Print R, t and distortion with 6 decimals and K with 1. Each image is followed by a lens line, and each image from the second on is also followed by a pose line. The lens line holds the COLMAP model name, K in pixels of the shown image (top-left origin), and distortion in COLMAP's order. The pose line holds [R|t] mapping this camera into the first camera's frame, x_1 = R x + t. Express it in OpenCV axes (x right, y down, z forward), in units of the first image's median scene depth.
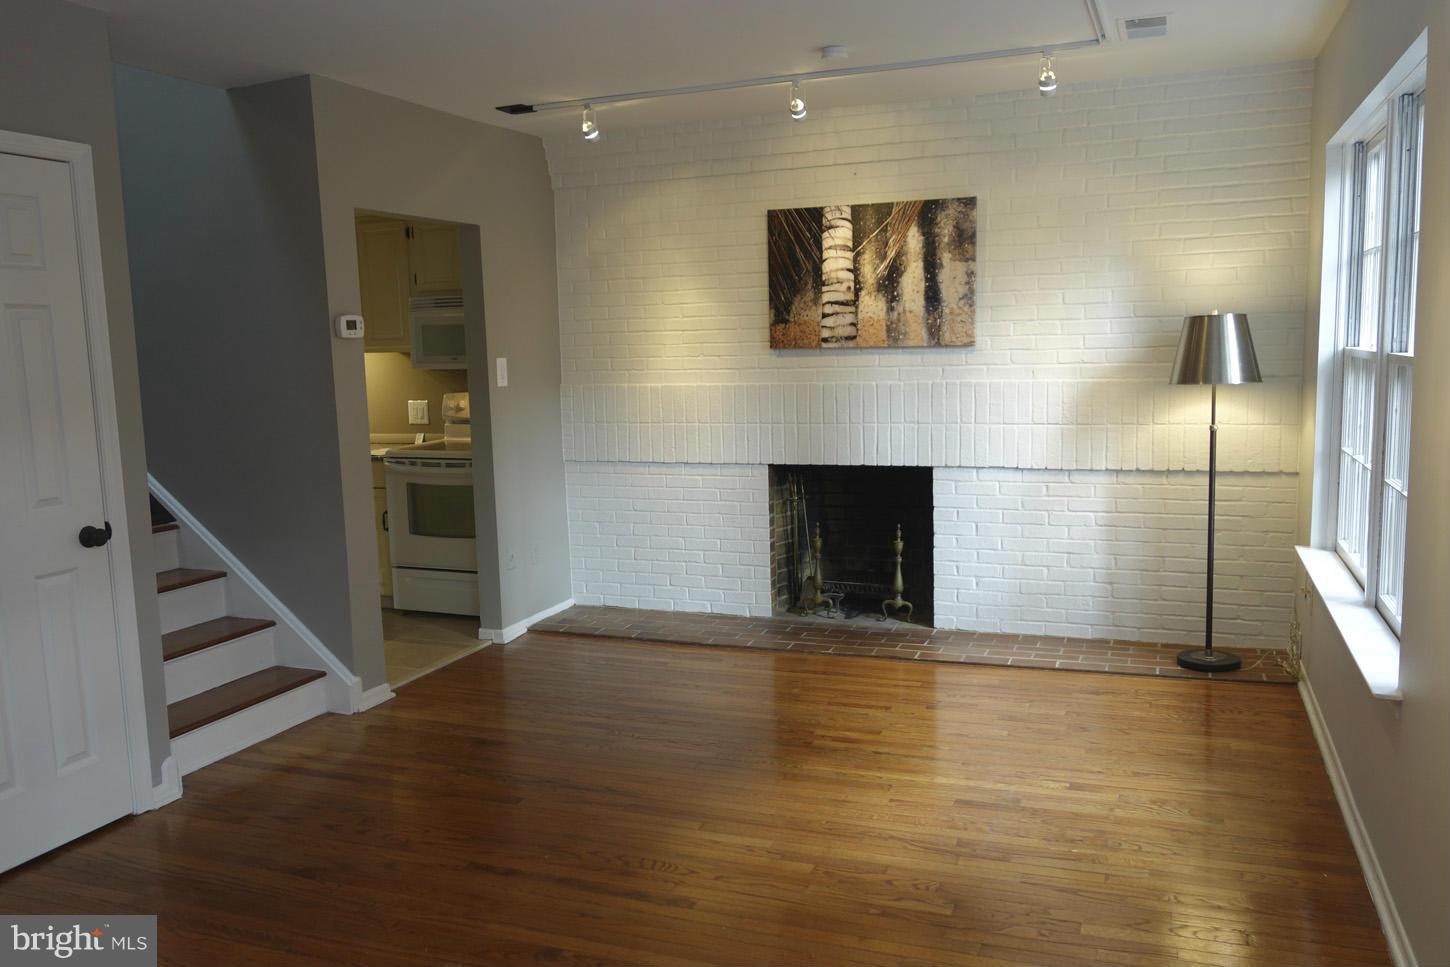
lens RADIAL K [[1134.5, 0, 730.3], [0, 1134.5, 478.0], [0, 0, 1]] dist [0.004578, 0.004056]
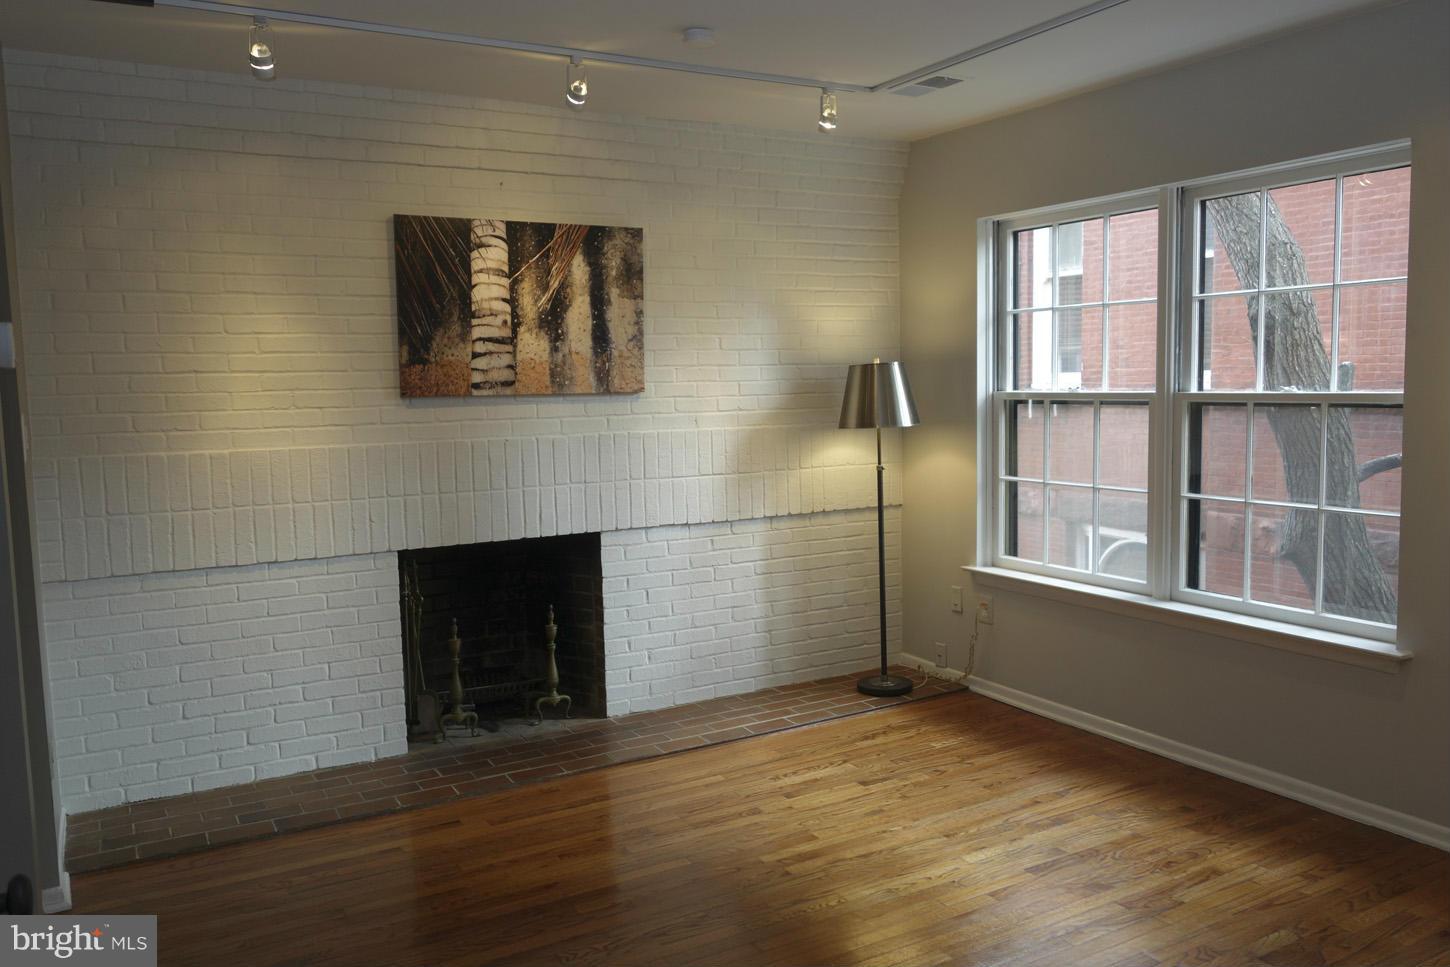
lens RADIAL K [[1134.5, 0, 723.7], [0, 1134.5, 479.1], [0, 0, 1]] dist [0.004578, 0.004056]
pose [[0.639791, -0.056423, 0.766475, -0.432108], [0.098570, 0.995089, -0.009026, -0.033504], [-0.762202, 0.081326, 0.642211, 0.374843]]
